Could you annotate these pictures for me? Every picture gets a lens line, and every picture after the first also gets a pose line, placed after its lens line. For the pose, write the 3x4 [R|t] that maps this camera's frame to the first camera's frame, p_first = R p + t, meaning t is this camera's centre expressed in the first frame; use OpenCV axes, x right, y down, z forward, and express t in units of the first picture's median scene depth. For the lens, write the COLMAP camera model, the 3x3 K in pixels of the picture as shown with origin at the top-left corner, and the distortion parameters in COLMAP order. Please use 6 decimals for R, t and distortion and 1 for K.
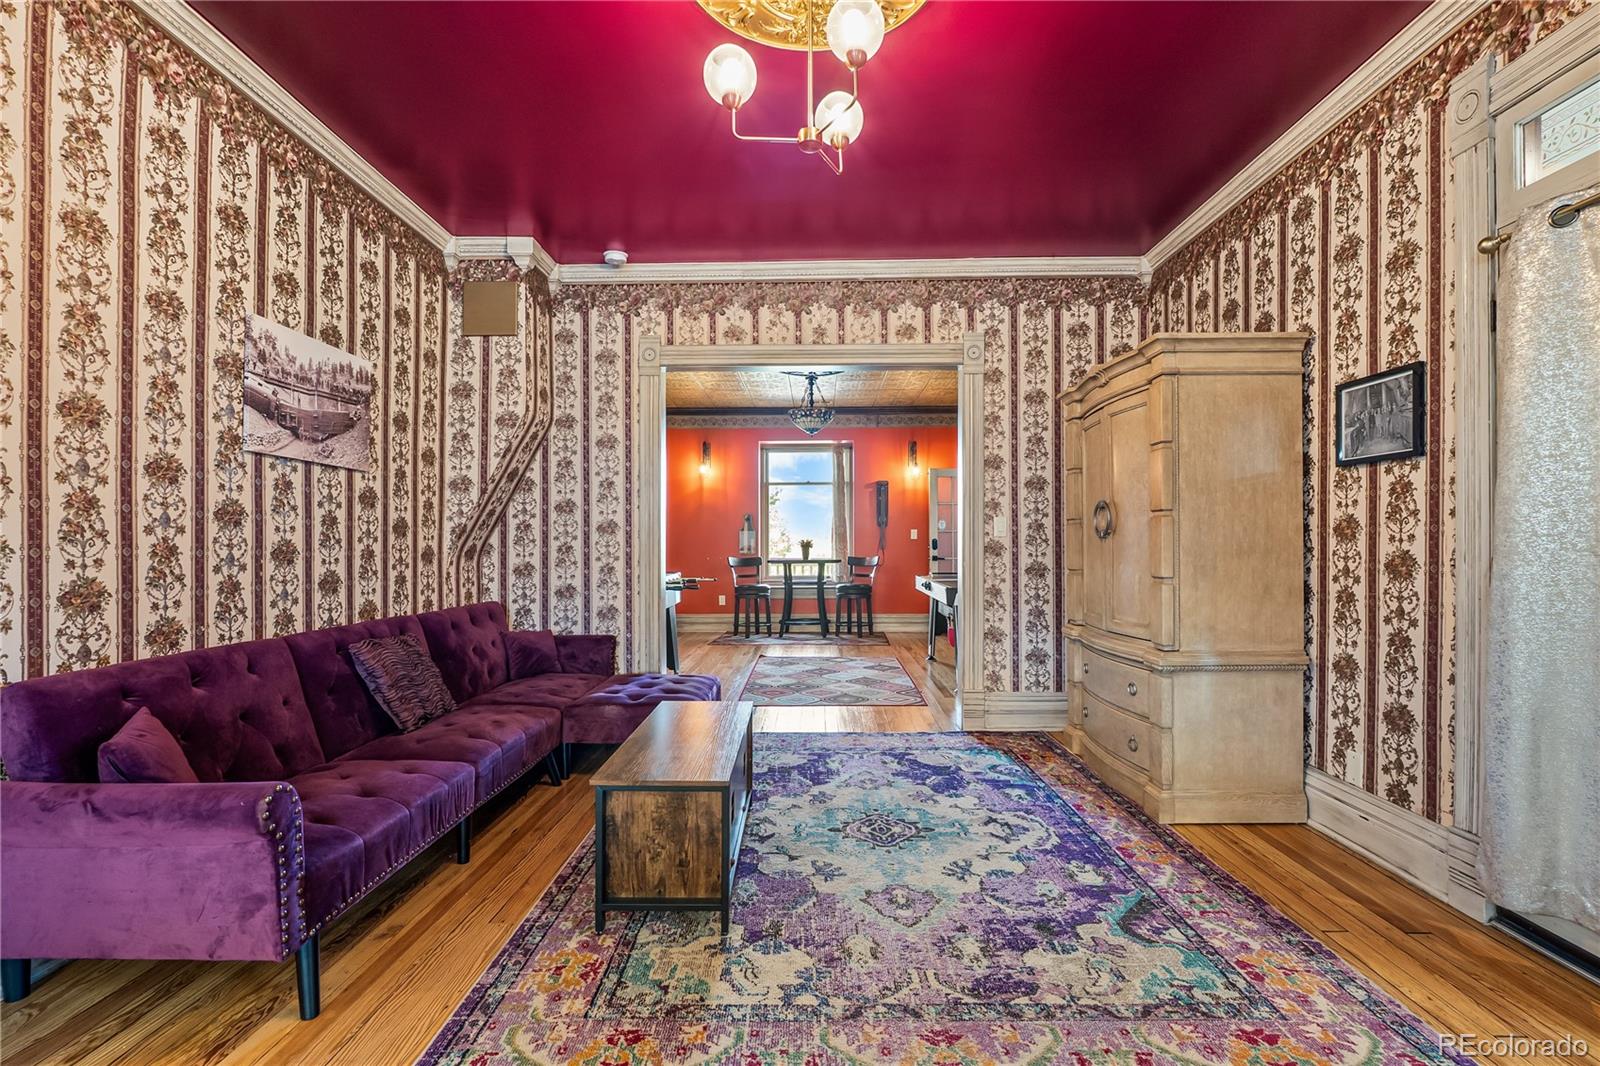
lens RADIAL K [[730.7, 0, 801.6], [0, 730.7, 542.9], [0, 0, 1]] dist [-0.016716, 0.002884]
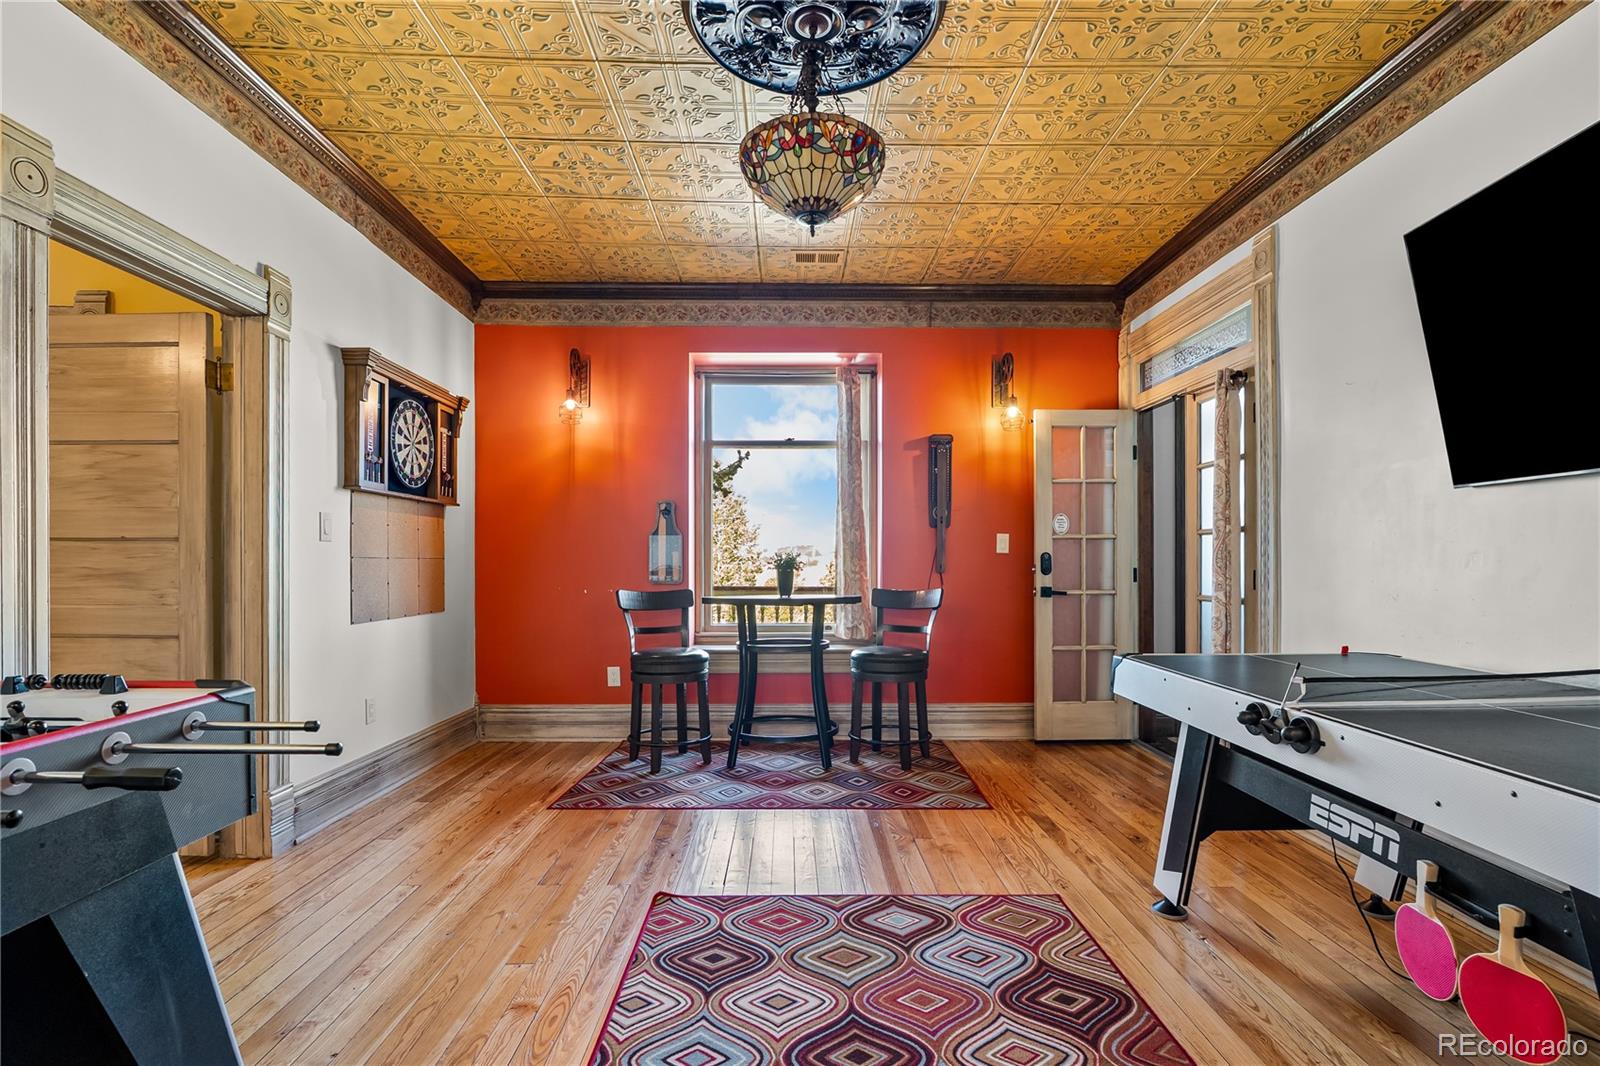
lens RADIAL K [[730.7, 0, 794.9], [0, 730.7, 568.2], [0, 0, 1]] dist [-0.016716, 0.002884]
pose [[0.999466, 0.002931, 0.032556, -0.006514], [-0.003225, 0.999954, 0.009006, 0.001954], [-0.032528, -0.009106, 0.999429, 1.158876]]
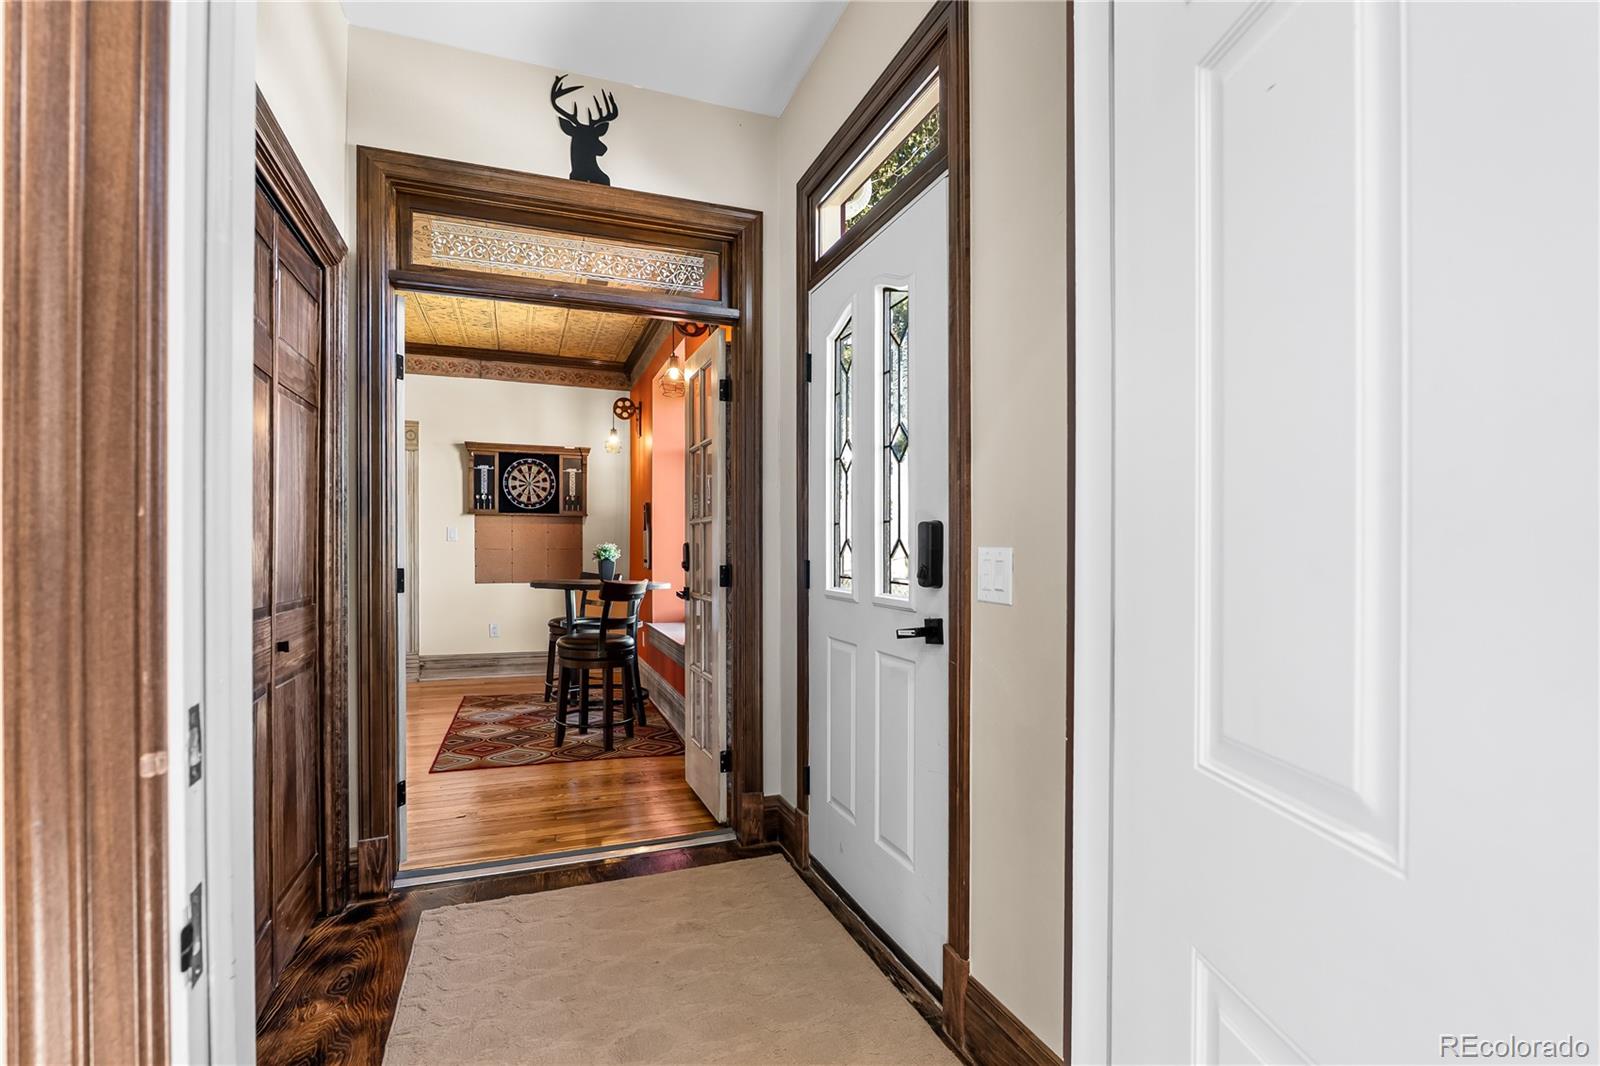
lens RADIAL K [[730.7, 0, 795.6], [0, 730.7, 547.0], [0, 0, 1]] dist [-0.016716, 0.002884]
pose [[0.373845, 0.002852, -0.927487, 1.207083], [0.000335, 0.999995, 0.003210, -0.010169], [0.927491, -0.001511, 0.373842, 2.009115]]
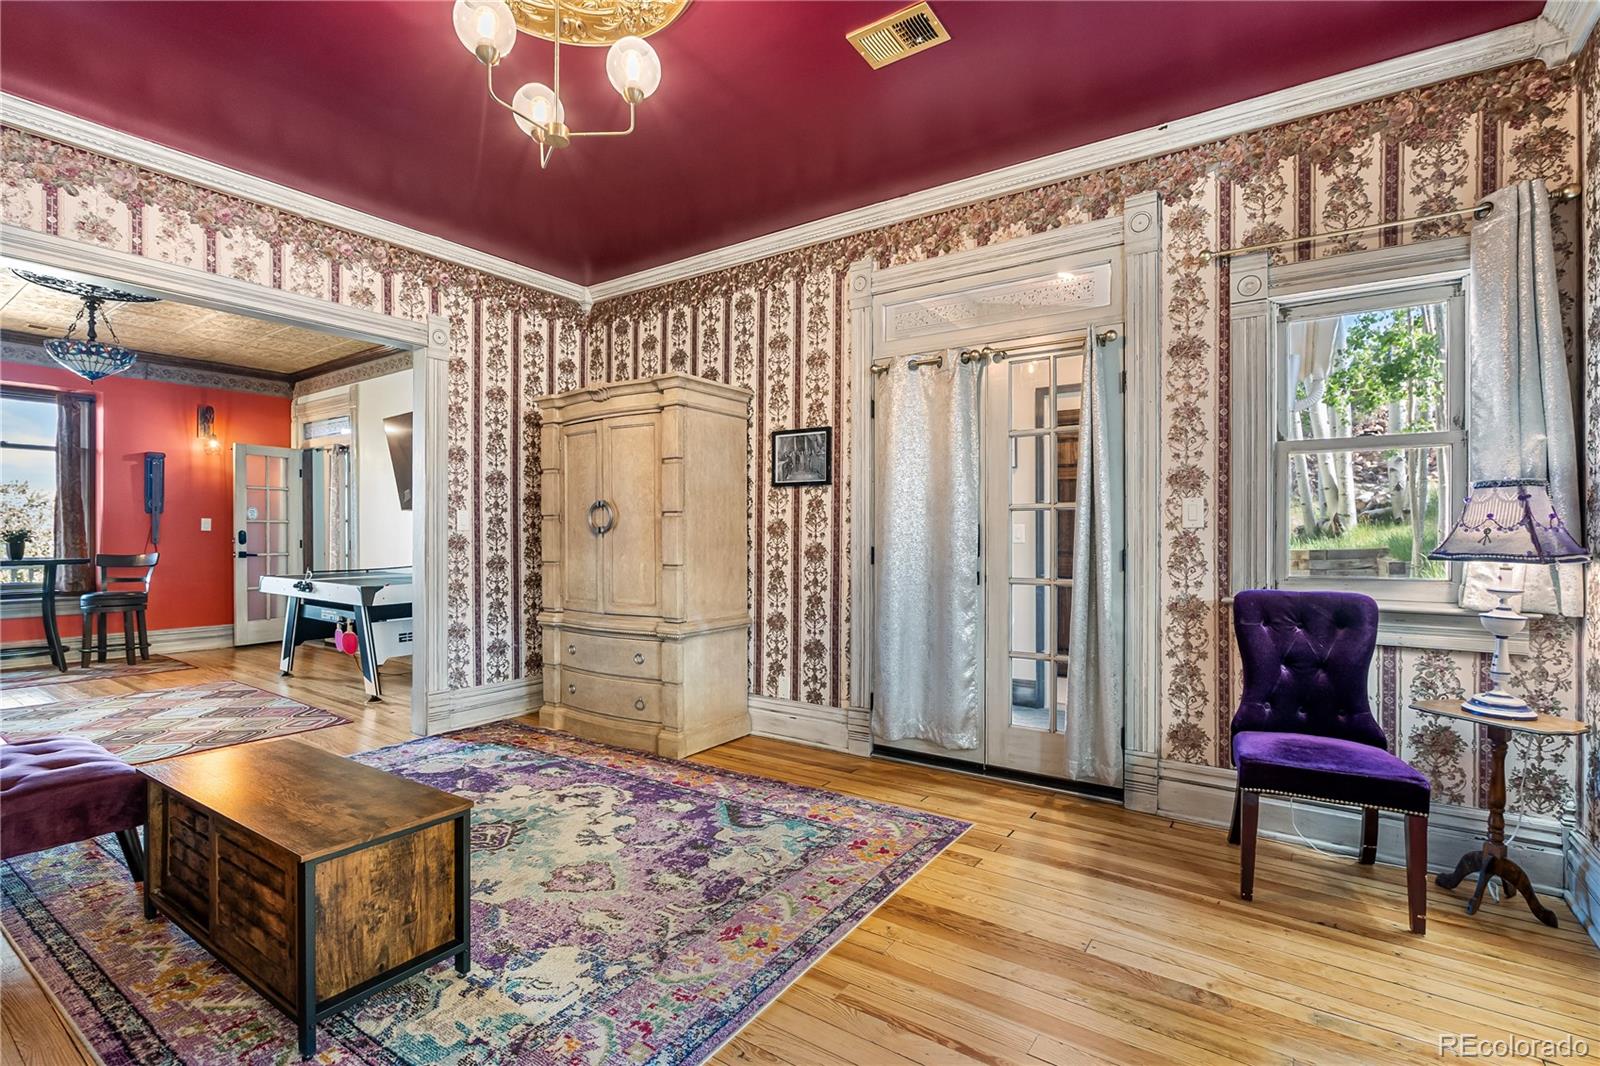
lens RADIAL K [[730.7, 0, 806.6], [0, 730.7, 539.2], [0, 0, 1]] dist [-0.016716, 0.002884]
pose [[0.547032, -0.000567, 0.837111, -0.324764], [-0.003383, 0.999990, 0.002888, -0.001578], [-0.837105, -0.004411, 0.547025, 0.084793]]
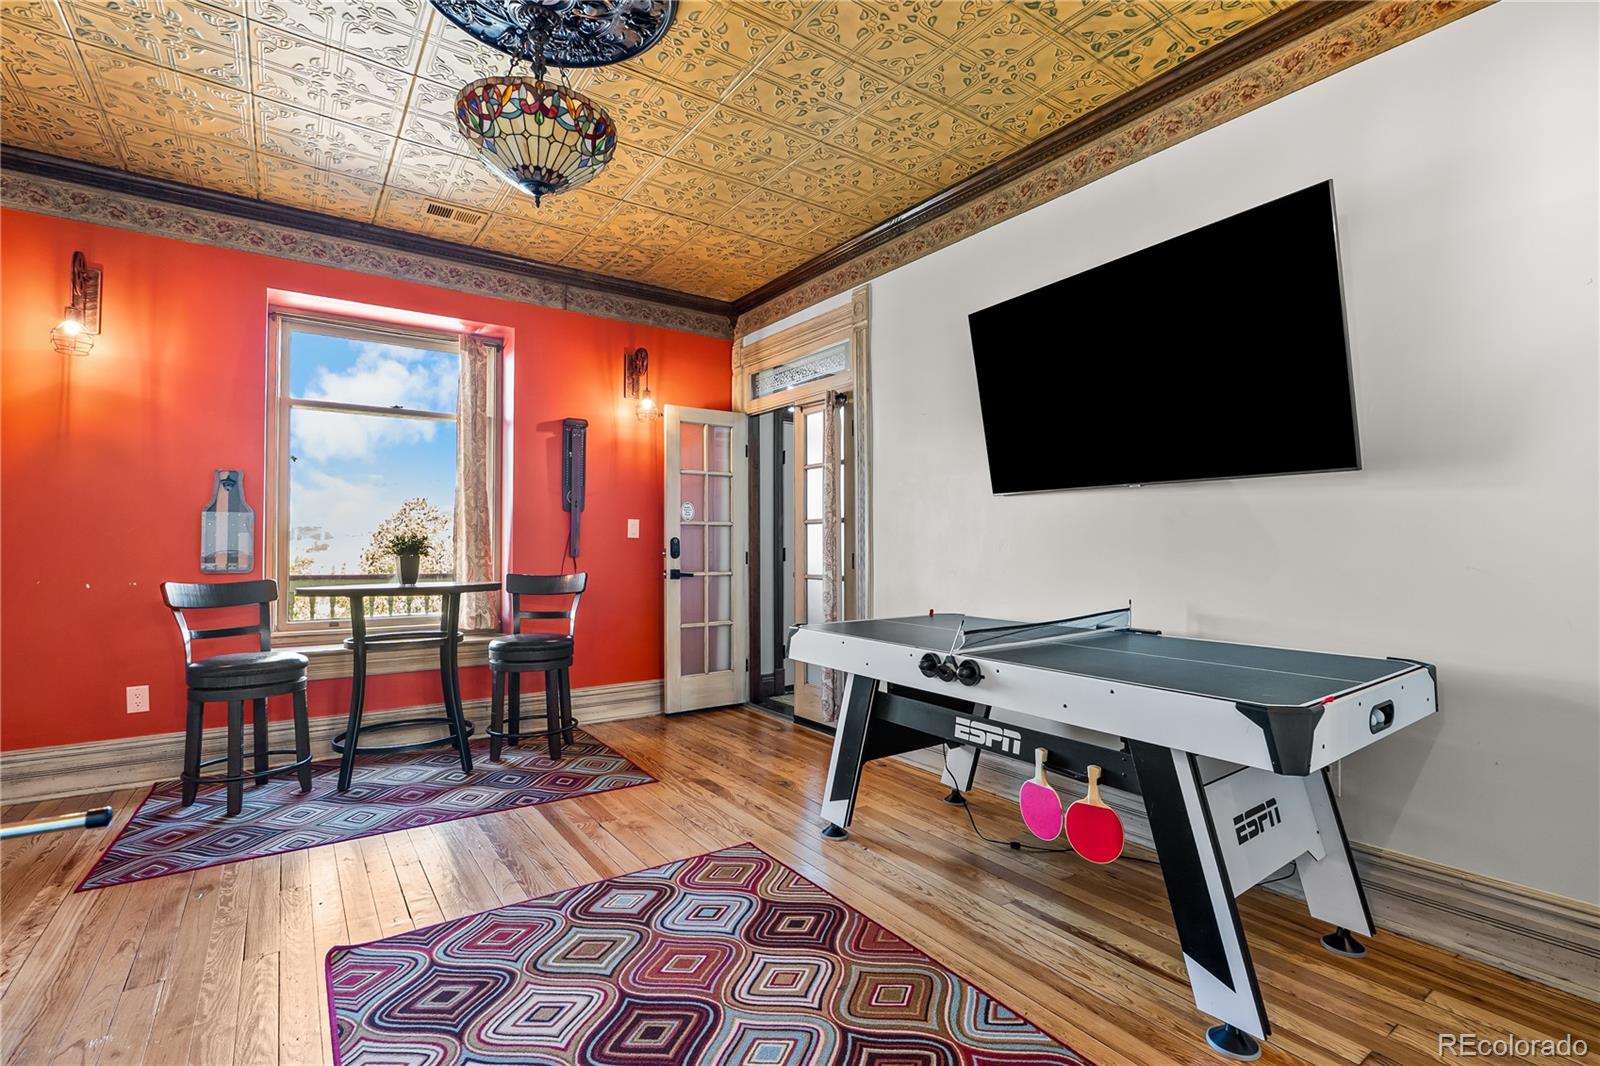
lens RADIAL K [[730.7, 0, 791.9], [0, 730.7, 537.0], [0, 0, 1]] dist [-0.016716, 0.002884]
pose [[0.805873, 0.012441, 0.591957, -0.138588], [-0.004651, 0.999881, -0.014683, 0.002368], [-0.592070, 0.009079, 0.805836, 1.178376]]
